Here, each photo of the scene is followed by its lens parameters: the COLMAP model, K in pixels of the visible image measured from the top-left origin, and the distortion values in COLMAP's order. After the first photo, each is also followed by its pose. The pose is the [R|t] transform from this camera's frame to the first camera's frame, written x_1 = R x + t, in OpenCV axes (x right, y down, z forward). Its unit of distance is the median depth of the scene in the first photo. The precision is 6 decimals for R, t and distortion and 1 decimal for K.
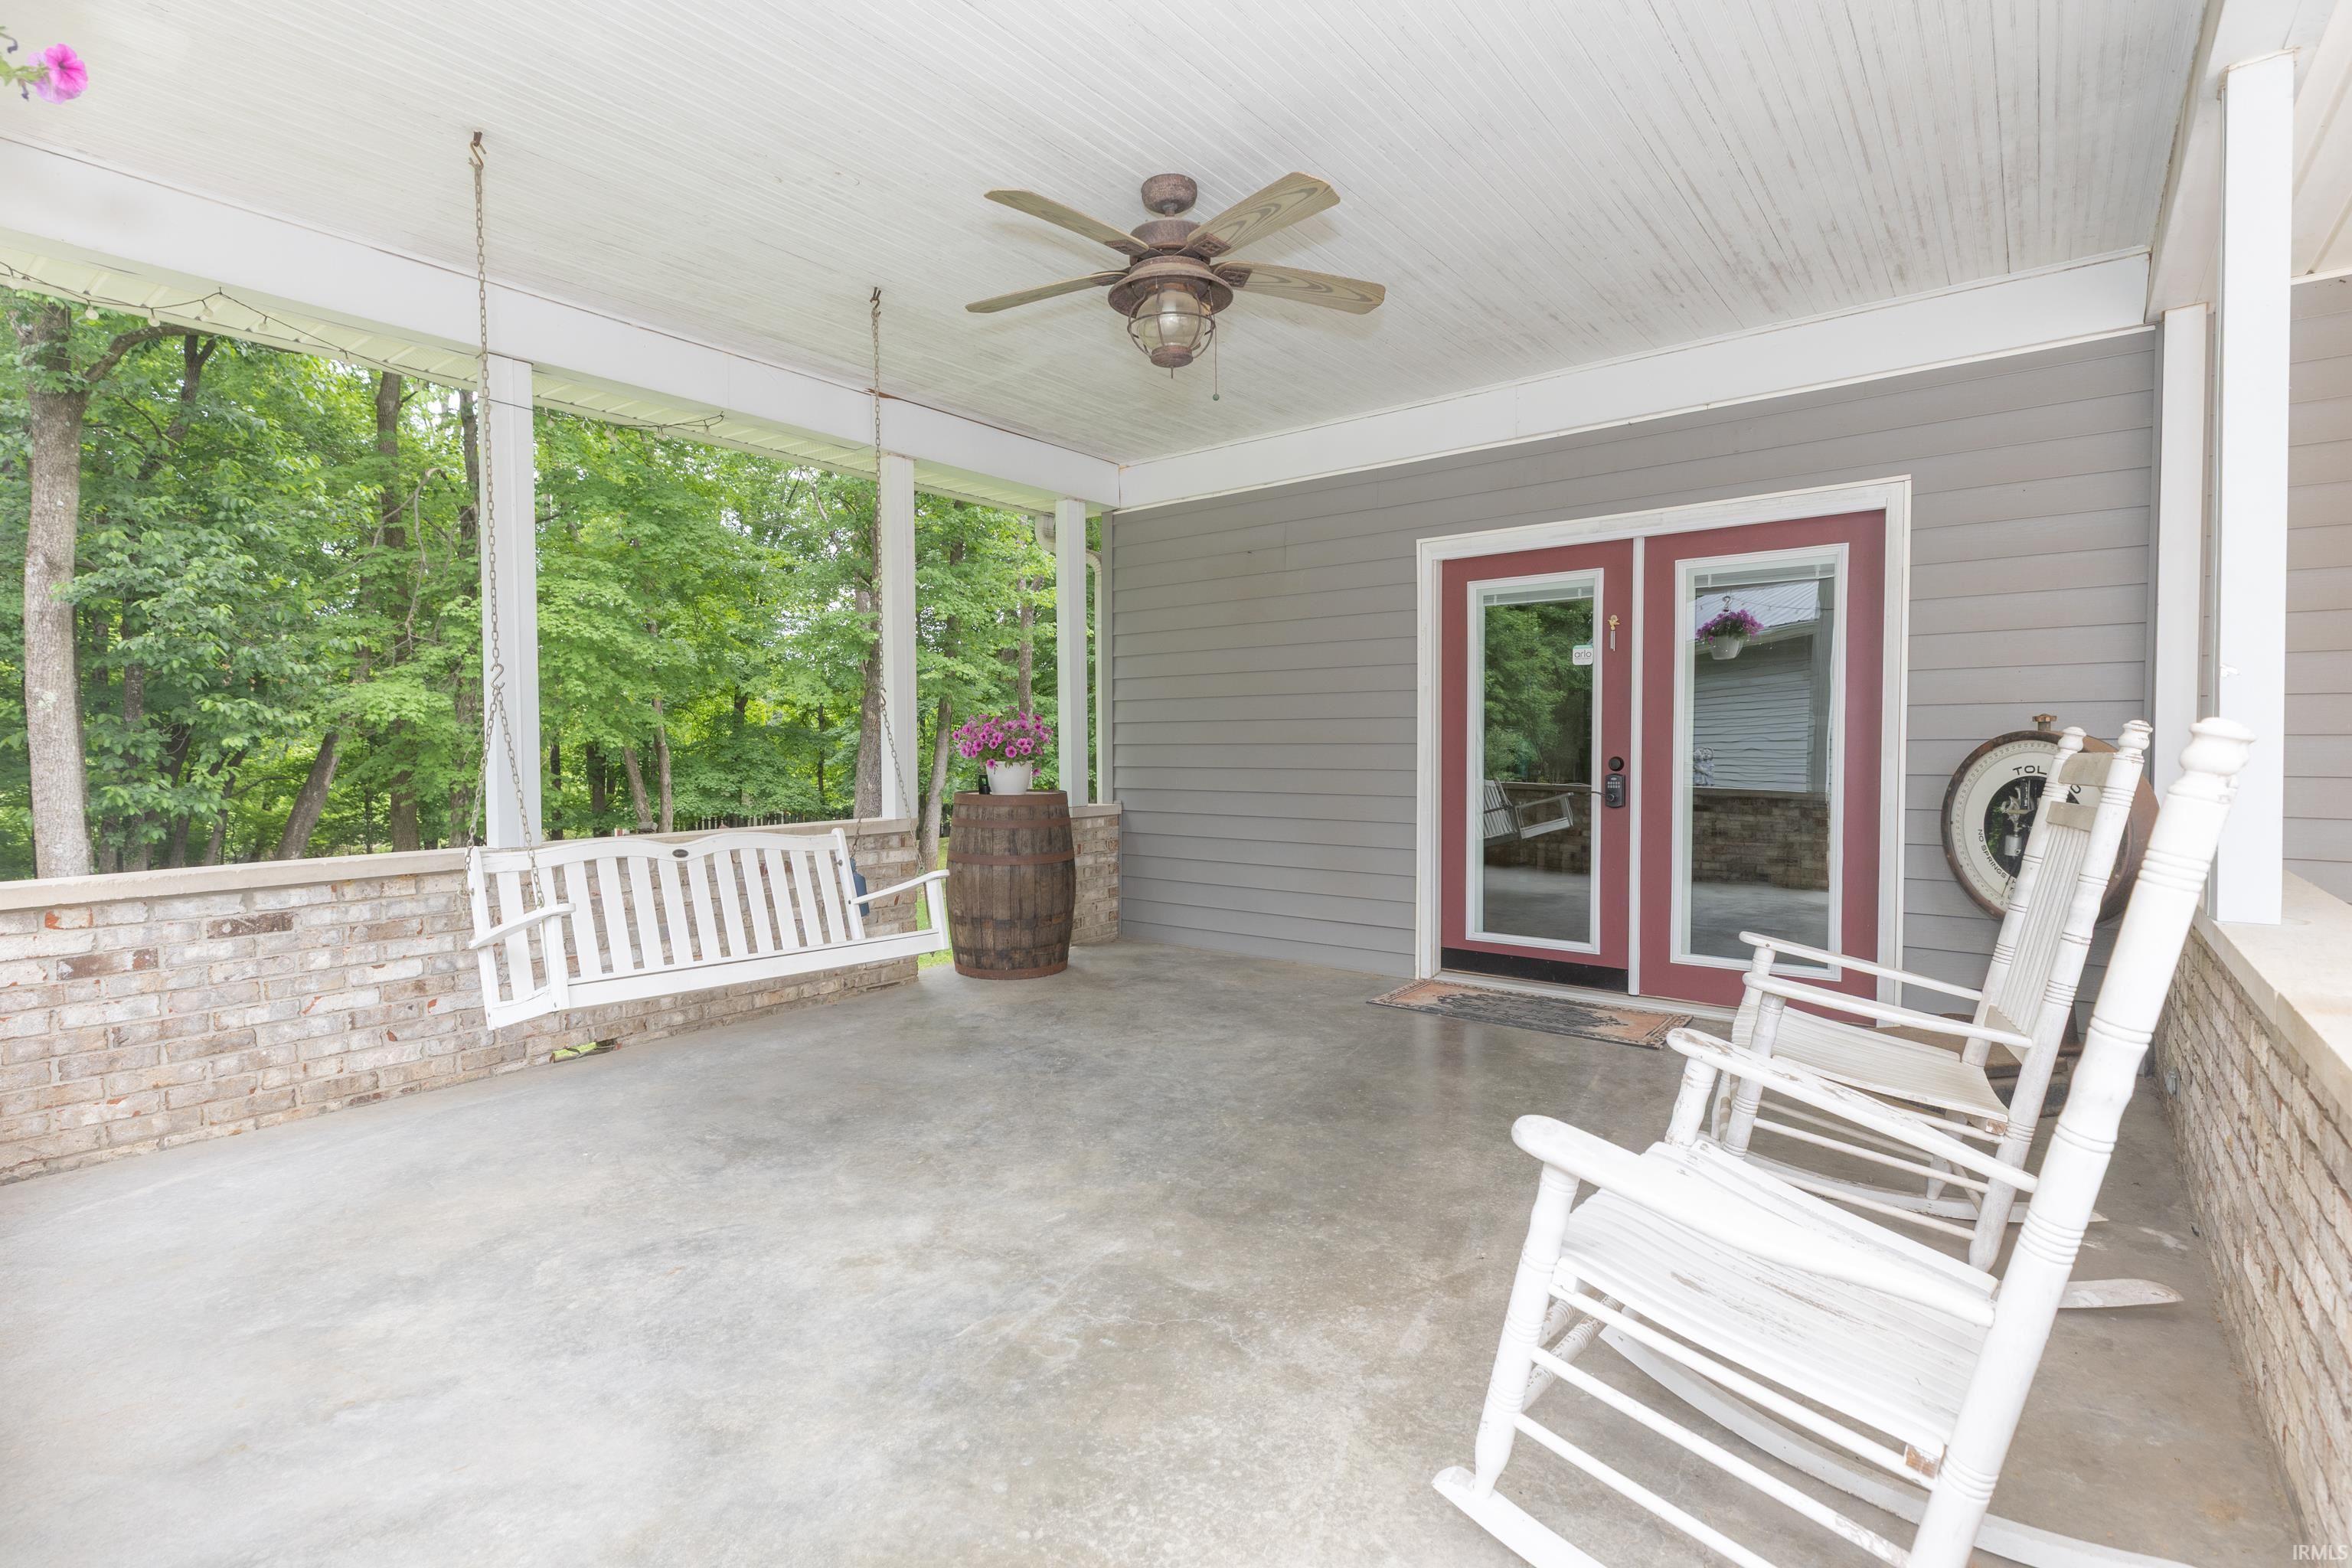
lens RADIAL K [[1083.0, 0, 1176.0], [0, 1083.0, 784.0], [0, 0, 1]] dist [0.000910, 0.000116]
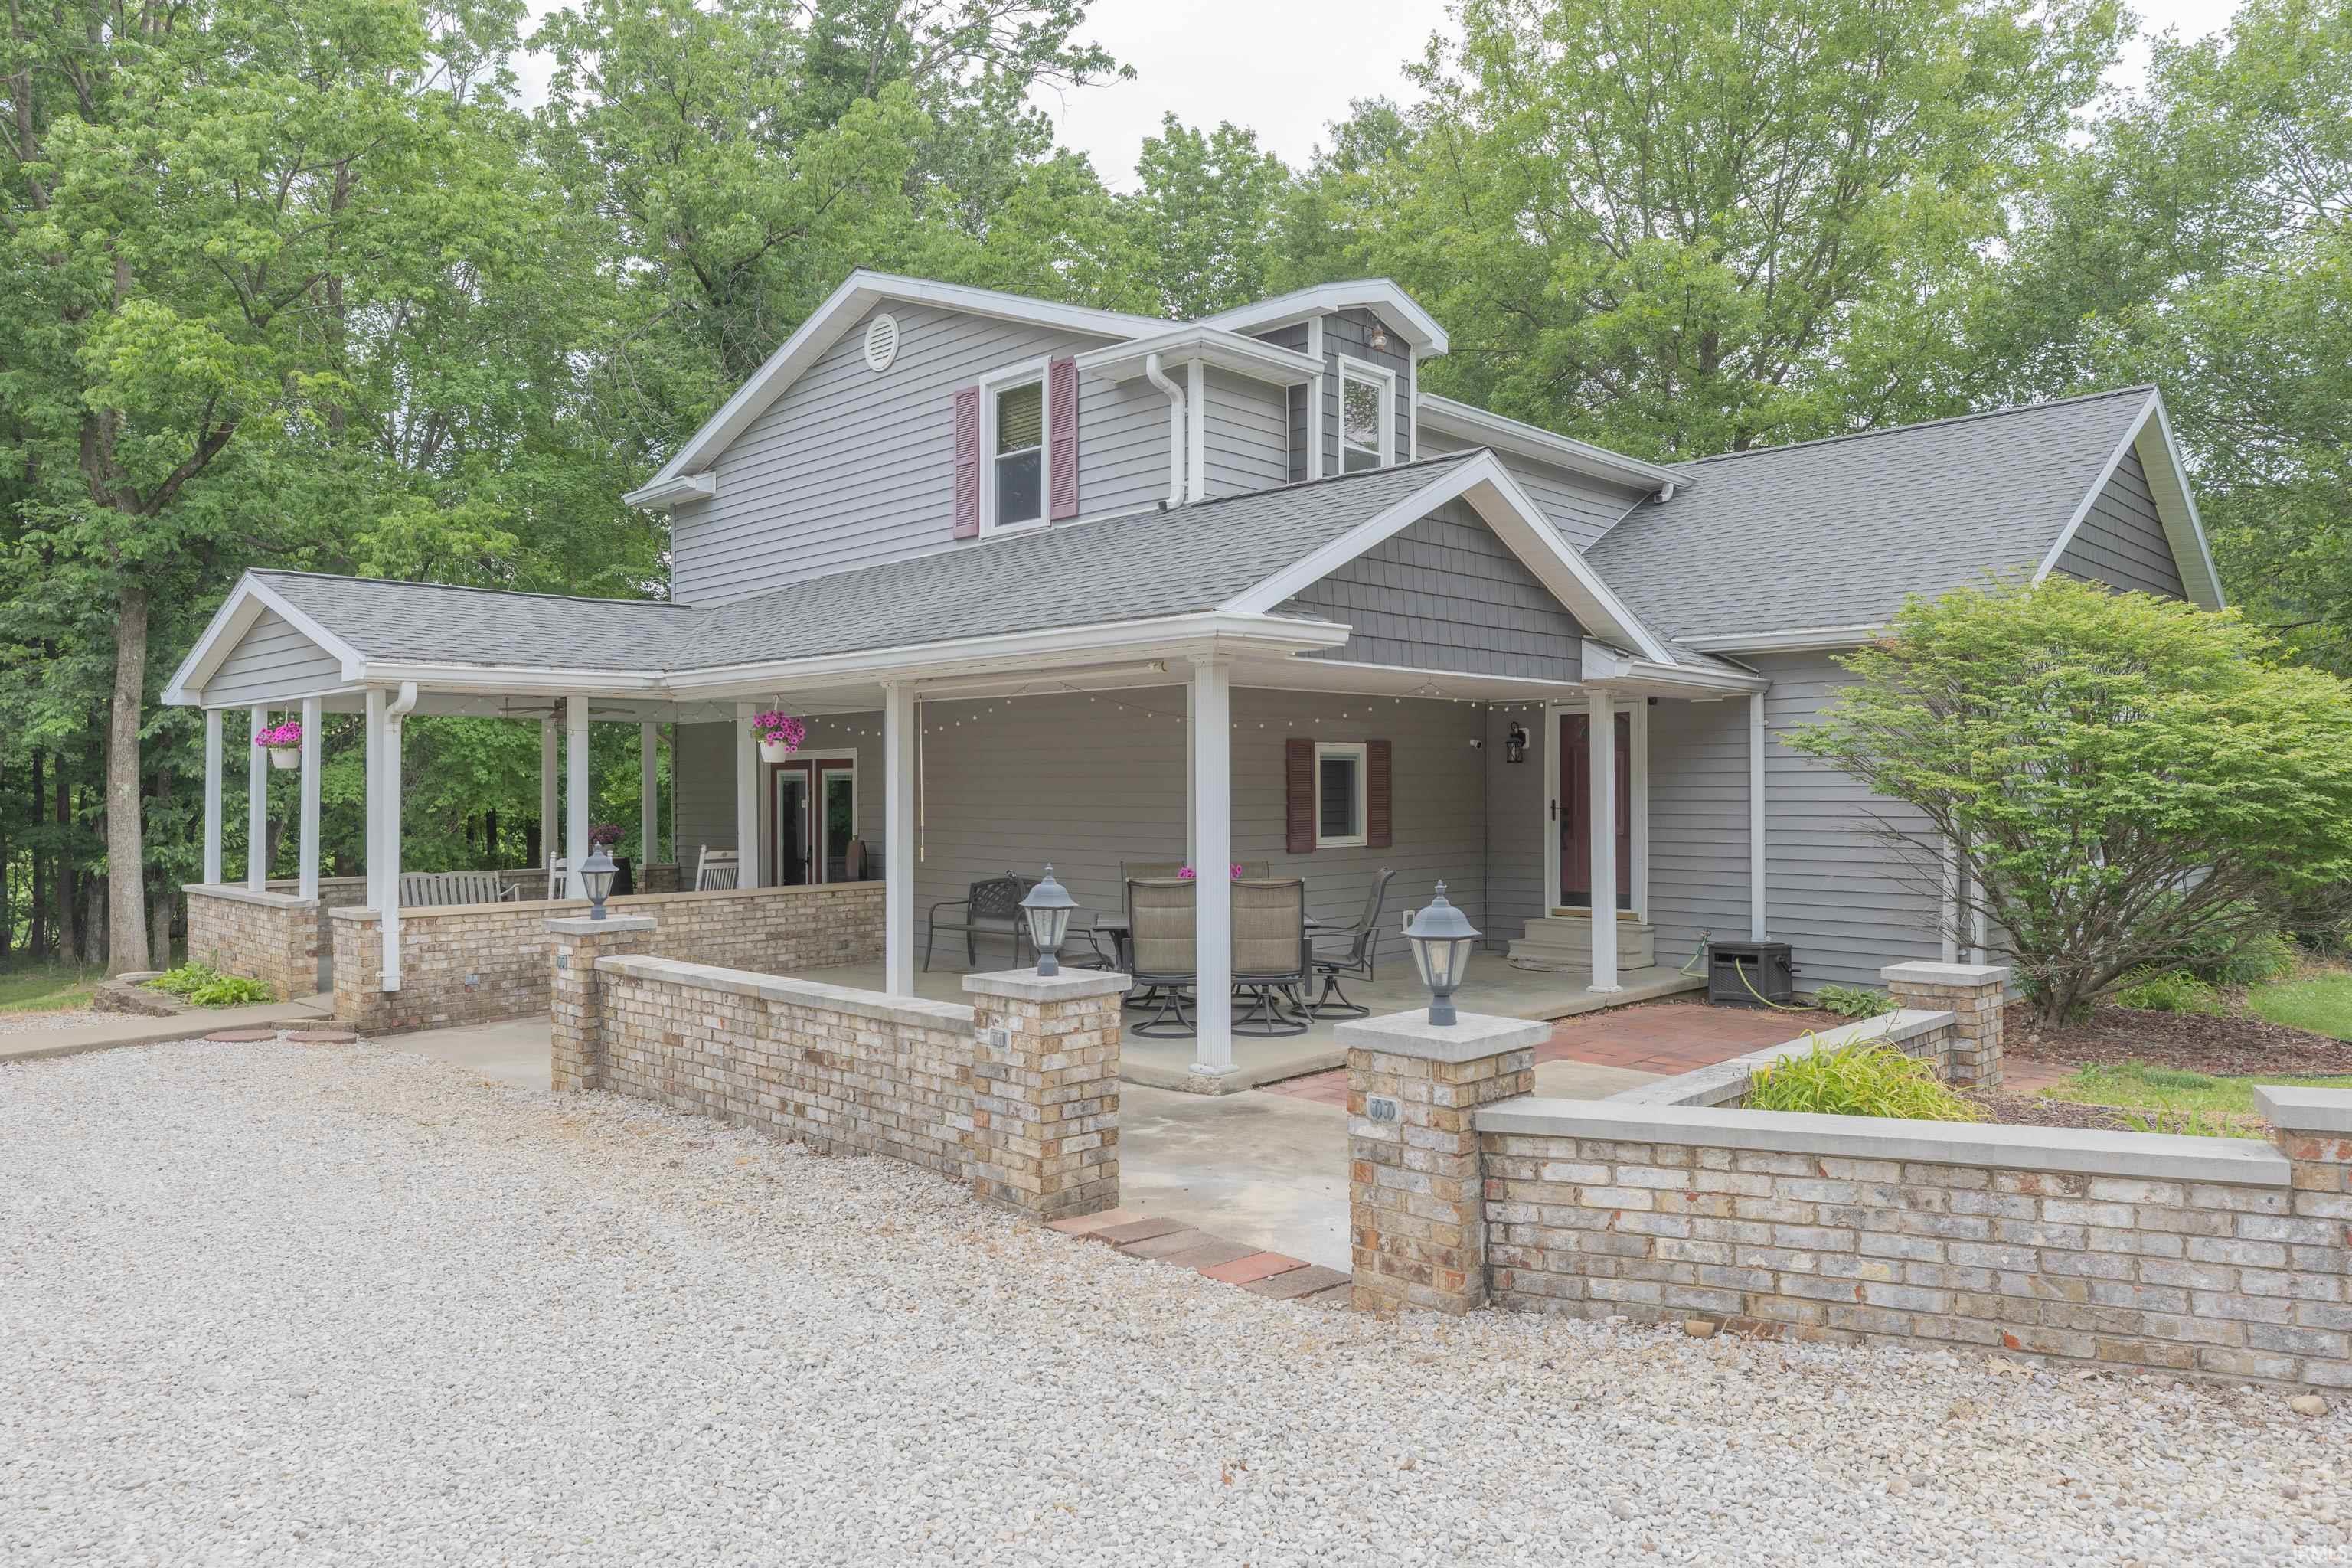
lens RADIAL K [[1471.1, 0, 1176.0], [0, 1471.1, 784.0], [0, 0, 1]] dist [0.048019, 0.000502]
pose [[0.993840, 0.000693, -0.110818, 0.624113], [-0.005023, 0.999234, -0.038800, -0.013318], [0.110707, 0.039118, 0.993083, -0.894917]]
